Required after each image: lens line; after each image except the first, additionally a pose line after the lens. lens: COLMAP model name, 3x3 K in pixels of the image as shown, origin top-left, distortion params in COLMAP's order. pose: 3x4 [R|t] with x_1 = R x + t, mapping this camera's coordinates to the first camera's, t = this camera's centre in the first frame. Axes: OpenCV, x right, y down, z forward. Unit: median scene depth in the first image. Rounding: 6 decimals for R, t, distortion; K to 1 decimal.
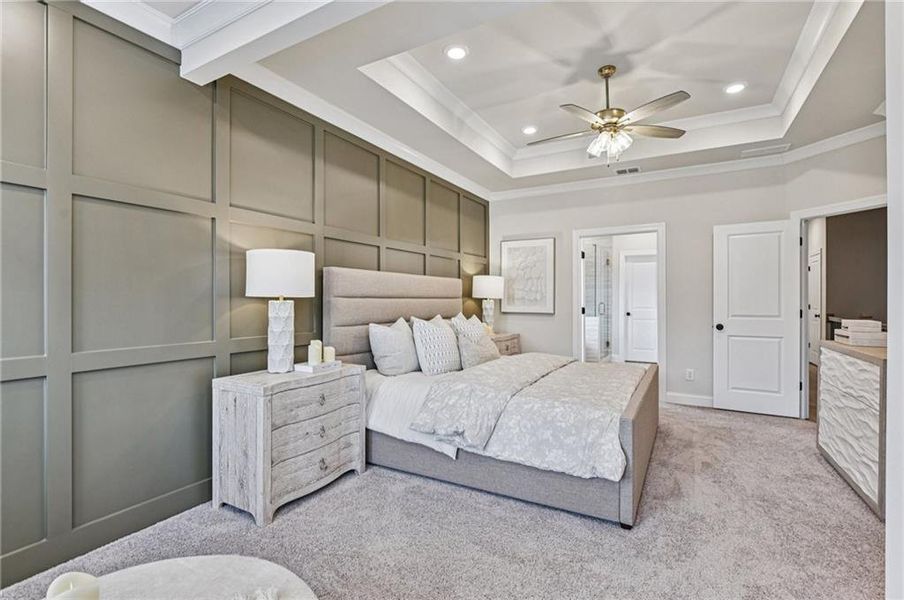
lens RADIAL K [[415.6, 0, 457.1], [0, 415.6, 303.4], [0, 0, 1]] dist [0.011610, -0.017200]
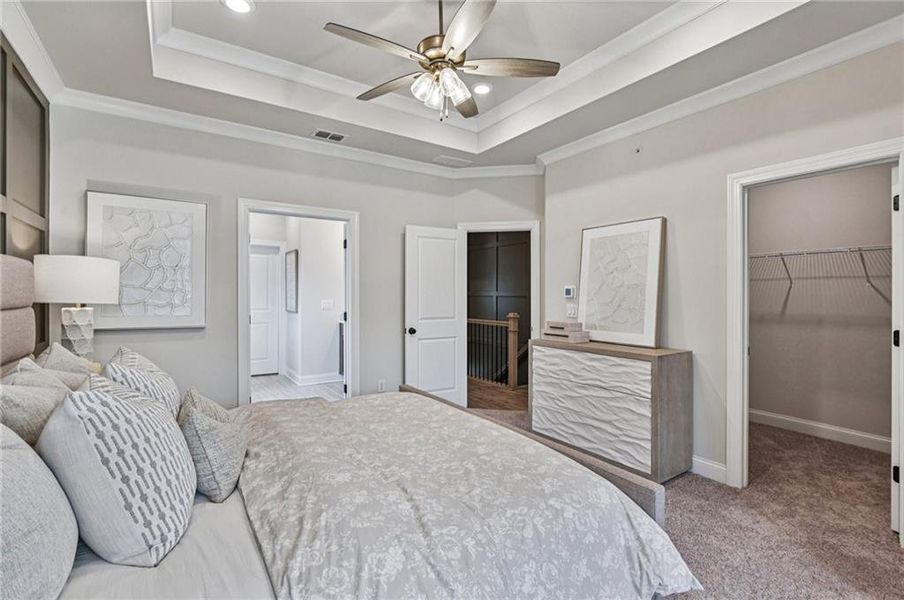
lens RADIAL K [[417.9, 0, 452.4], [0, 417.9, 294.9], [0, 0, 1]] dist [0.001534, 0.000127]
pose [[0.458174, 0.002778, 0.888858, -0.187369], [0.002958, 0.999985, -0.004650, -0.022399], [-0.888857, 0.004760, 0.458159, 0.487146]]
